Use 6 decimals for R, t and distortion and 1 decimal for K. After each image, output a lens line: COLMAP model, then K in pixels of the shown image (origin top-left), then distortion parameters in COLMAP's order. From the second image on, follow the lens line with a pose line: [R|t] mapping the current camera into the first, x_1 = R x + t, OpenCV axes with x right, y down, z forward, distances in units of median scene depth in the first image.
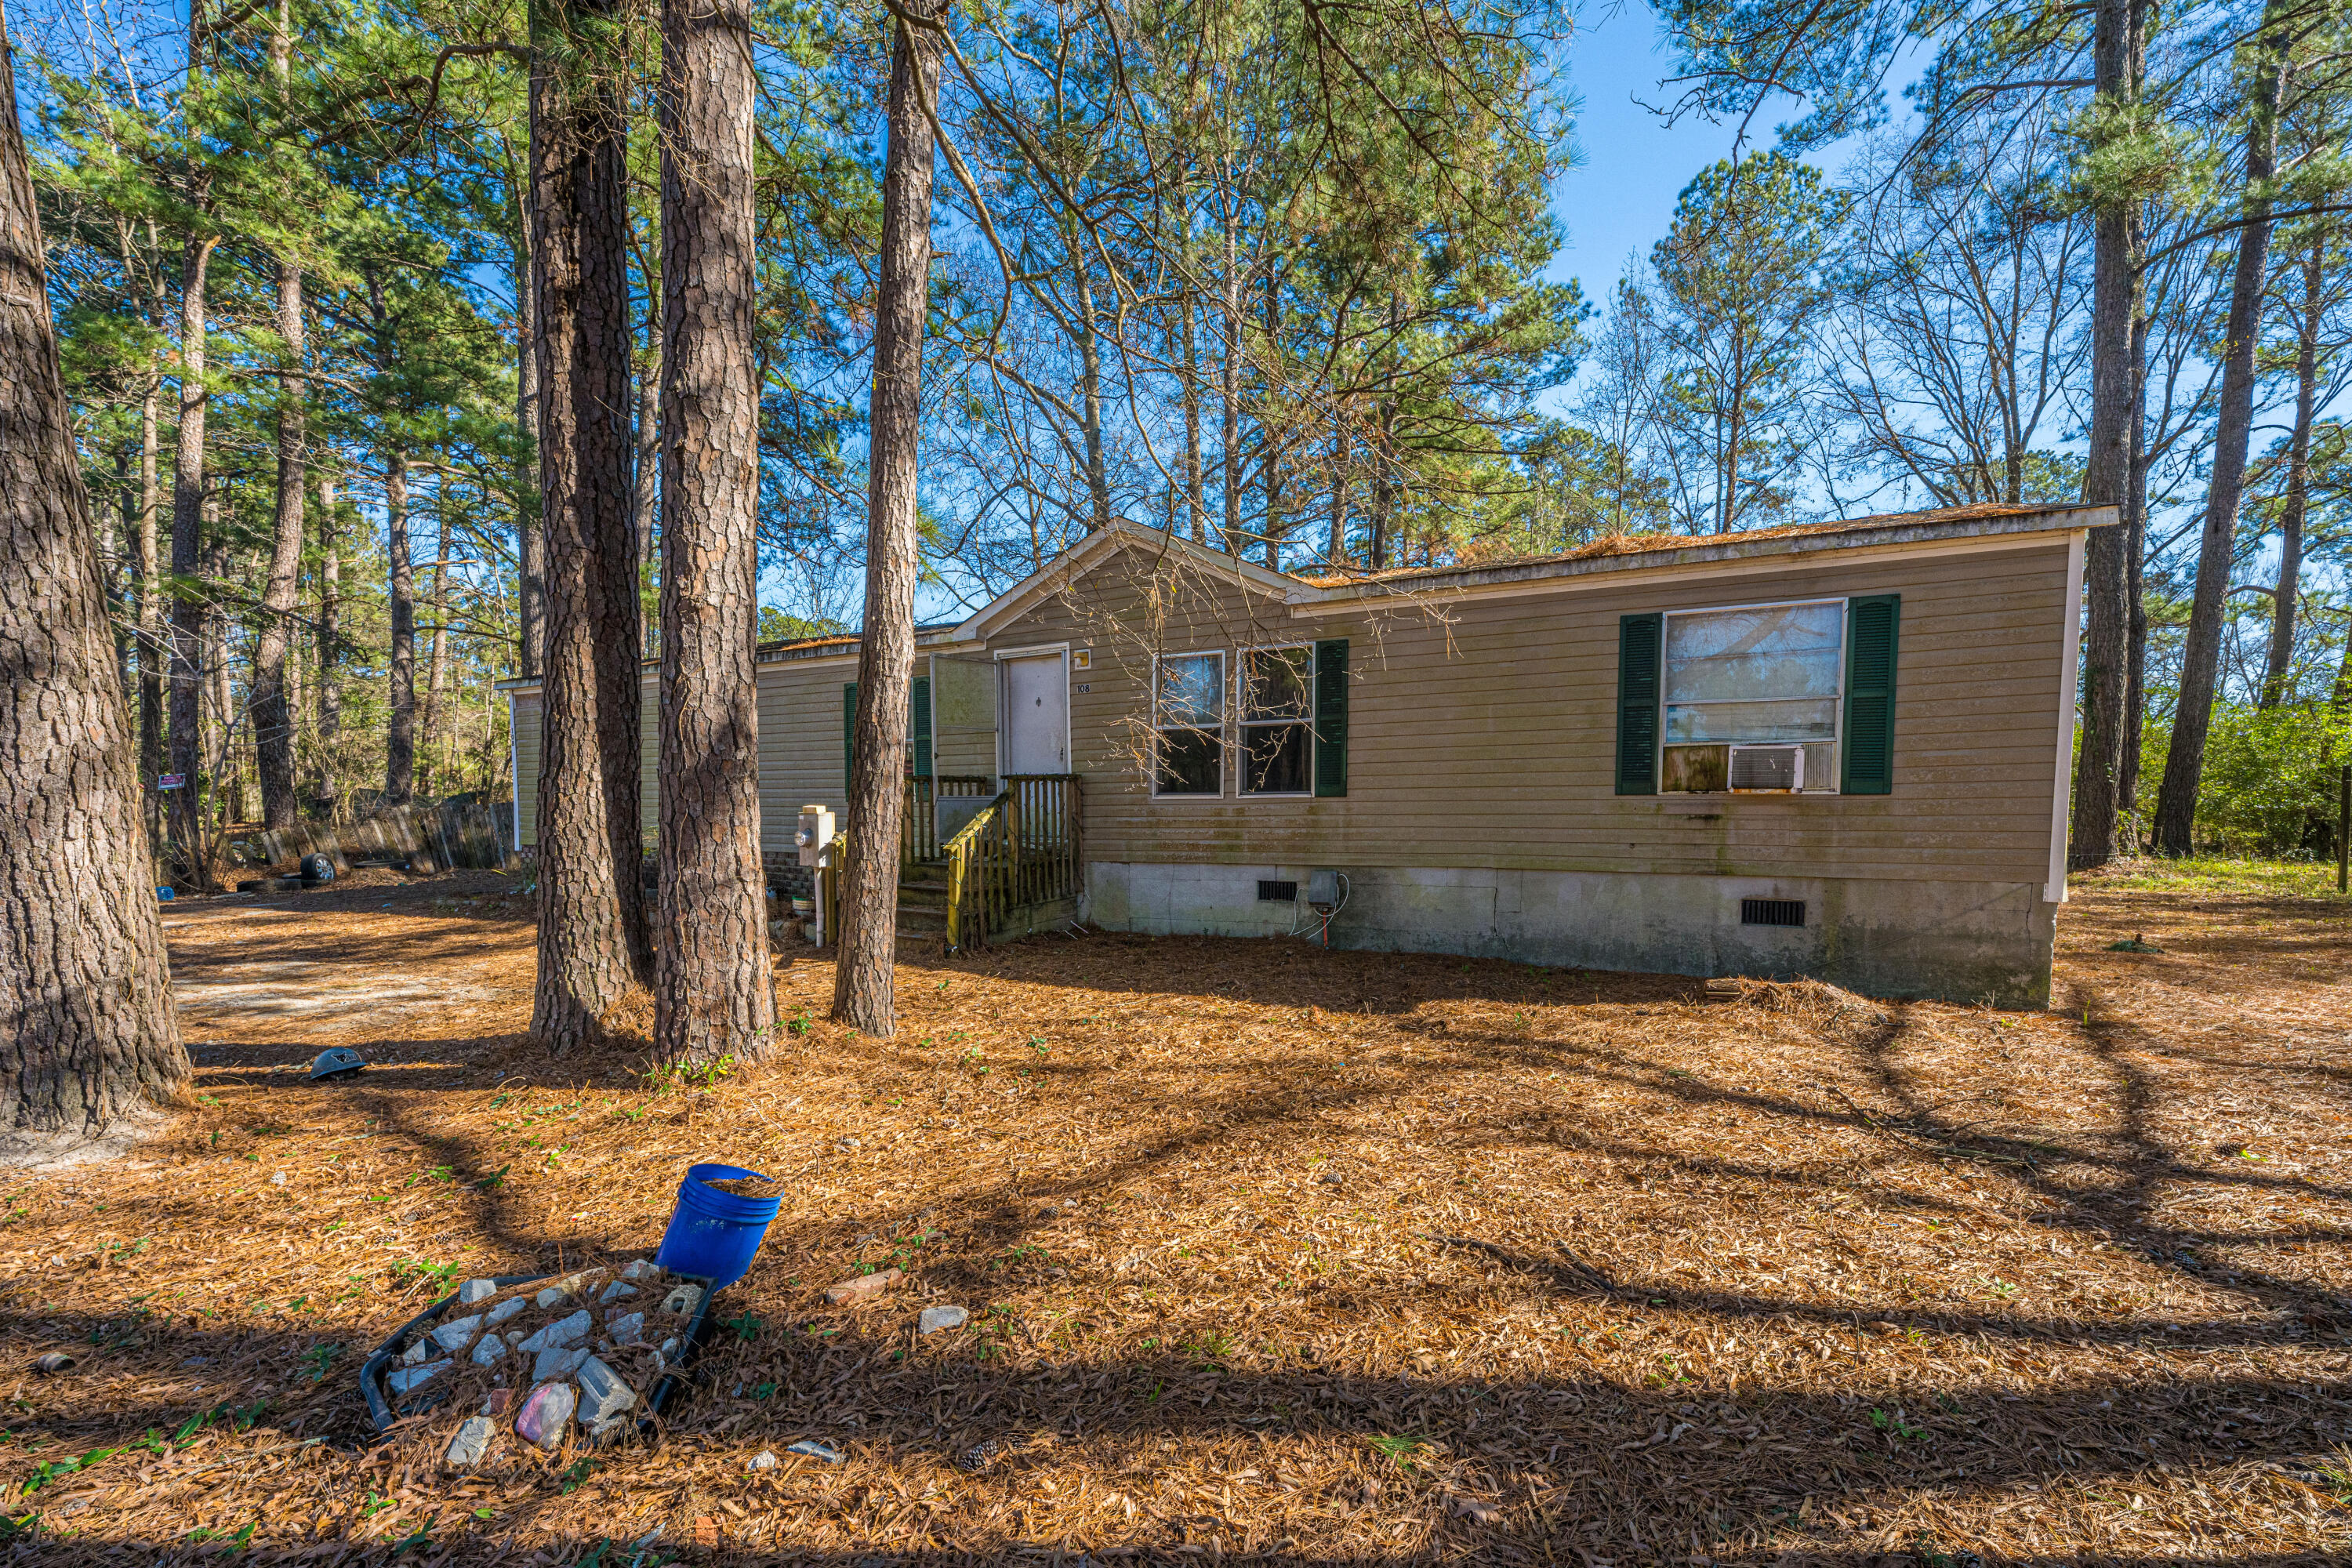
lens RADIAL K [[939.0, 0, 1181.2], [0, 939.0, 770.1], [0, 0, 1]] dist [0.000279, 0.000202]
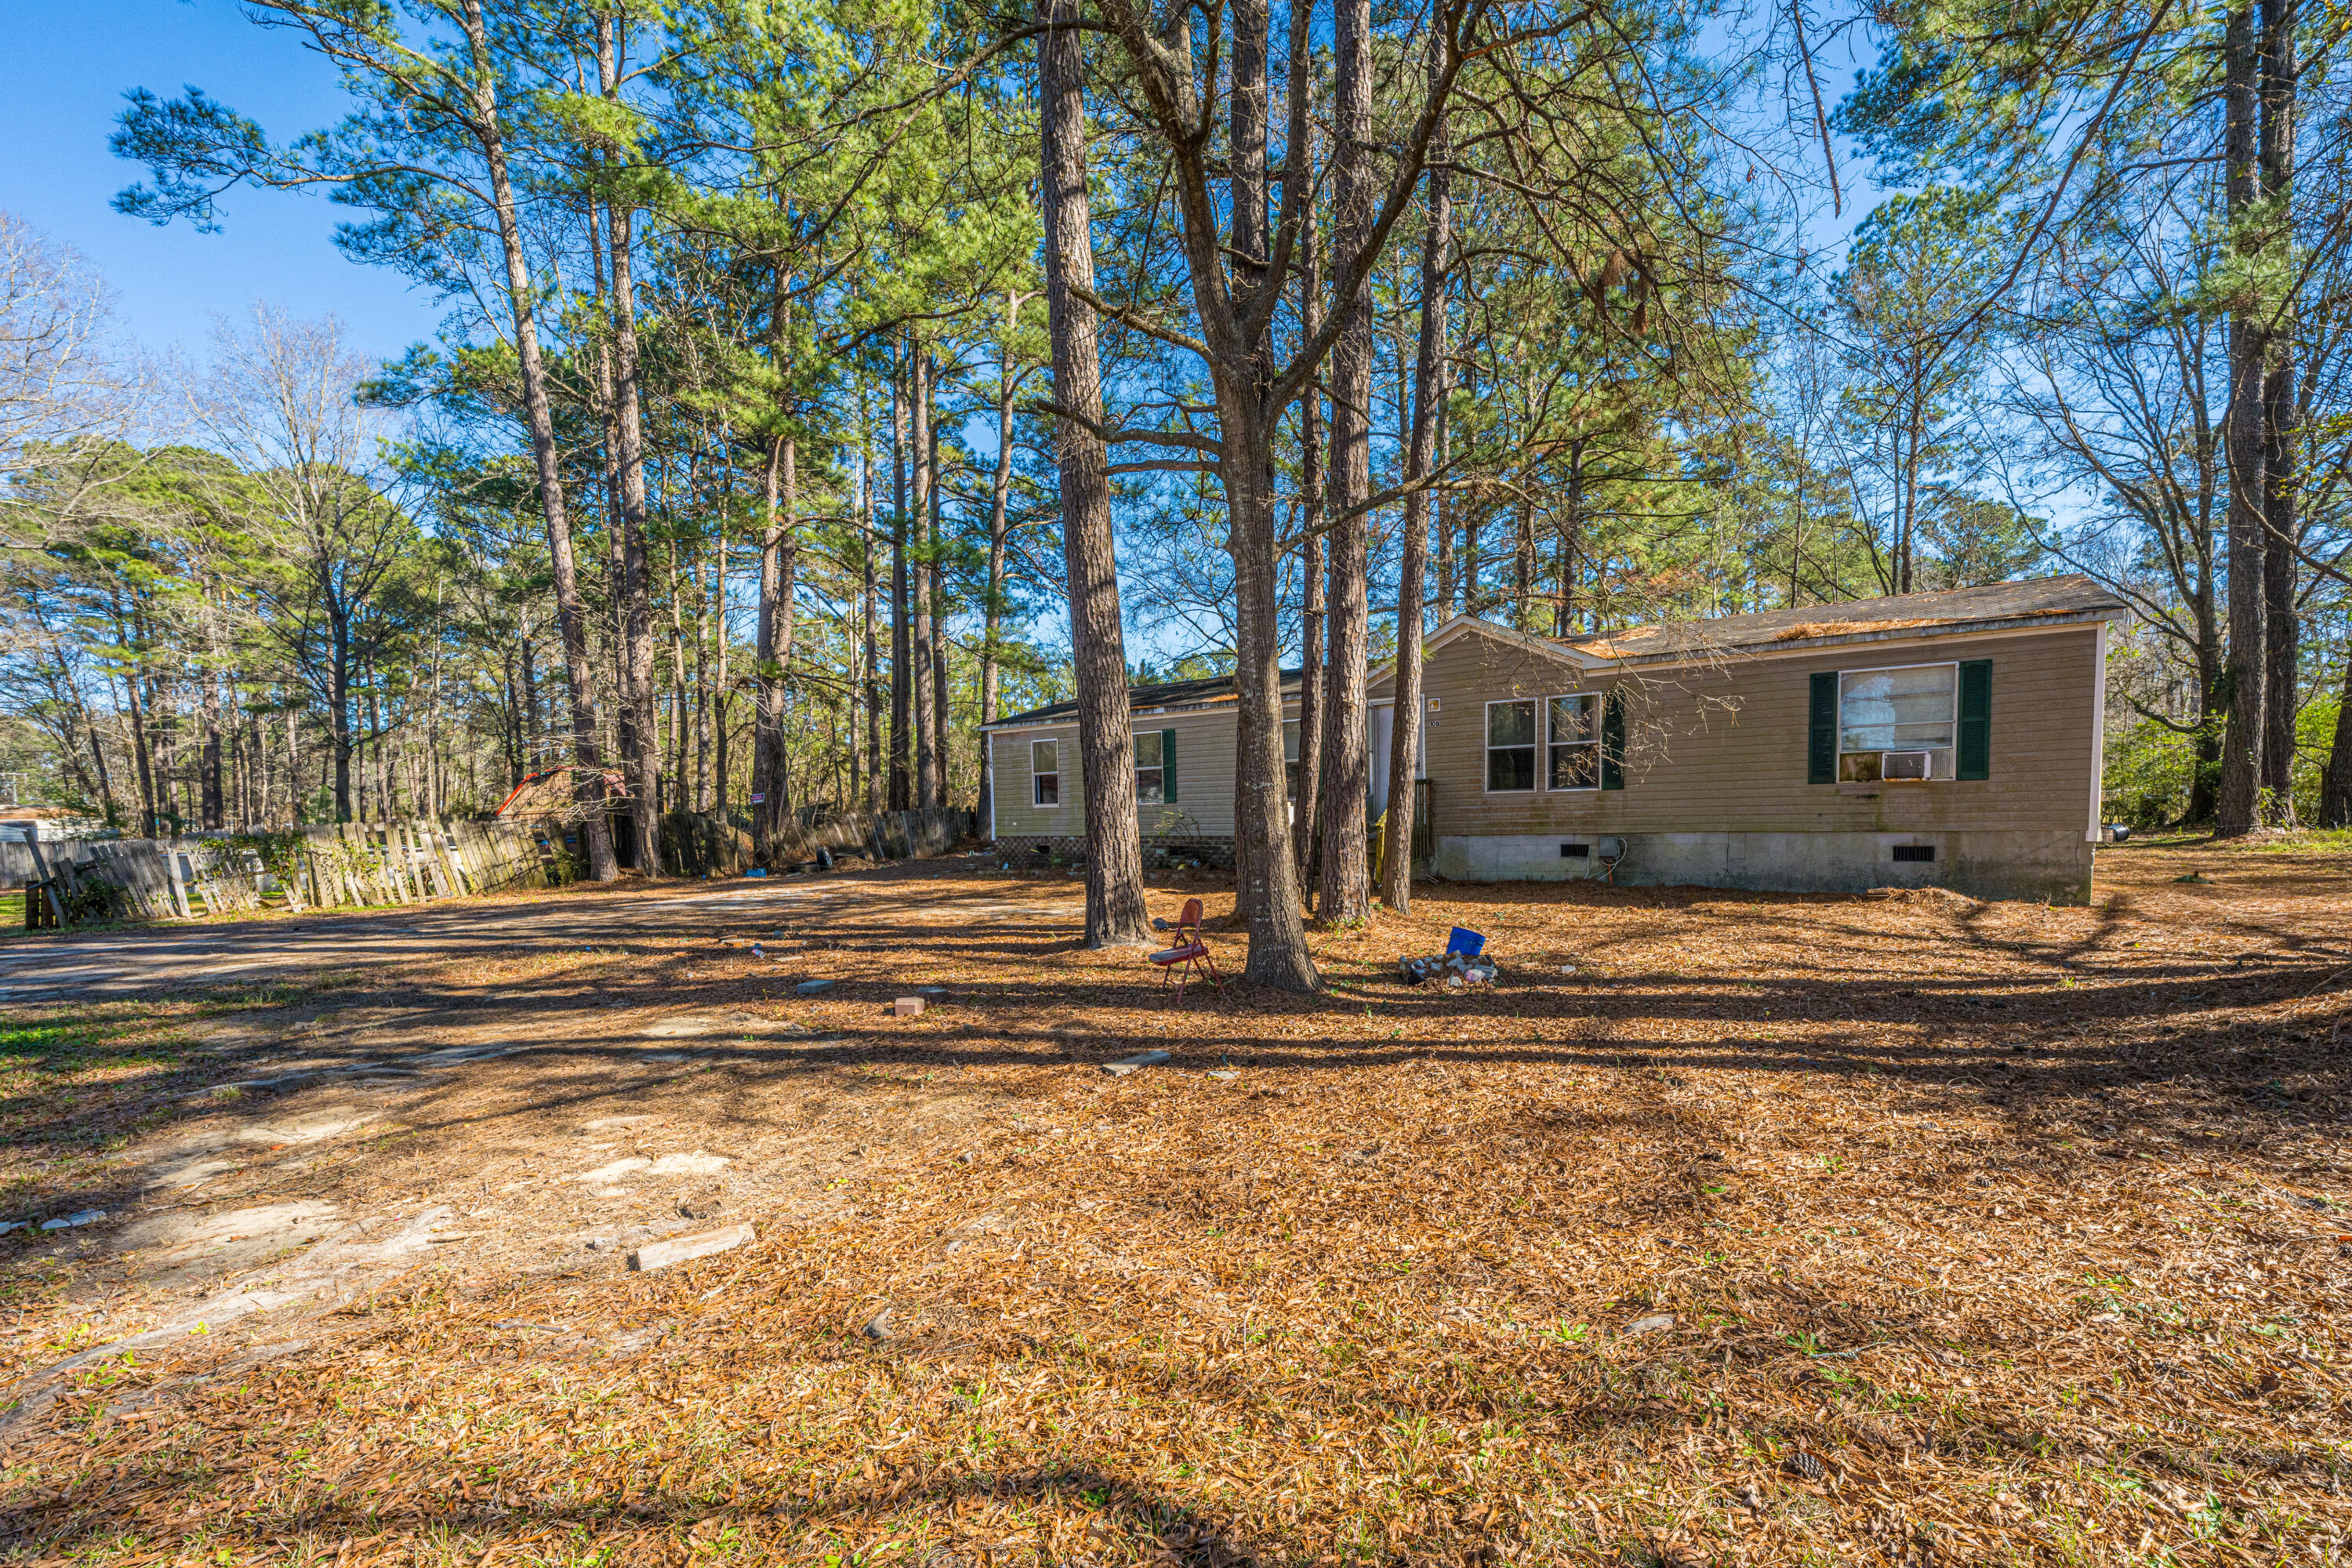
lens RADIAL K [[966.3, 0, 1178.8], [0, 966.3, 792.1], [0, 0, 1]] dist [0.001317, -0.000058]
pose [[0.990996, -0.022597, -0.131973, -0.419937], [0.025234, 0.999513, 0.018337, -0.018689], [0.131495, -0.021502, 0.991084, -0.848637]]
